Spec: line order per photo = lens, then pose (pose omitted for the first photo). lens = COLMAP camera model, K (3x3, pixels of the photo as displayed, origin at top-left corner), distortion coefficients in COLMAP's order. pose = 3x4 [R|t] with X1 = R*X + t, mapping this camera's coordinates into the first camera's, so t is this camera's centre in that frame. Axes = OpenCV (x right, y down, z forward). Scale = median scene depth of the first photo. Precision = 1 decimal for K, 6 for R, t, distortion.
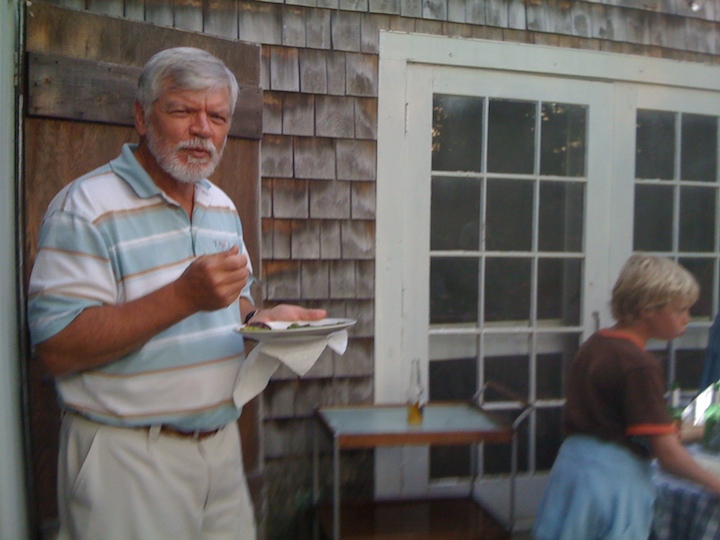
lens RADIAL K [[777.3, 0, 360.1], [0, 777.3, 259.9], [0, 0, 1]] dist [0.083960, -0.584825]
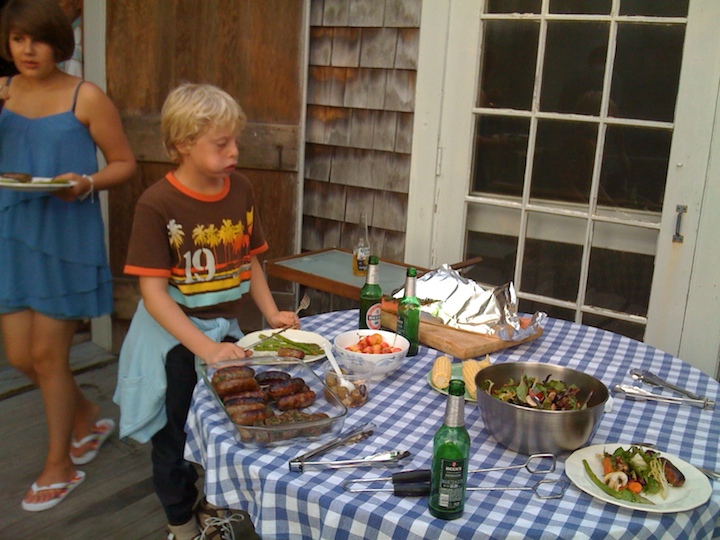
lens RADIAL K [[777.3, 0, 360.1], [0, 777.3, 259.9], [0, 0, 1]] dist [0.083960, -0.584825]
pose [[0.620629, 0.188647, -0.761073, 0.745491], [-0.079536, 0.980767, 0.178244, 0.011692], [0.780060, -0.050091, 0.623696, 0.348919]]
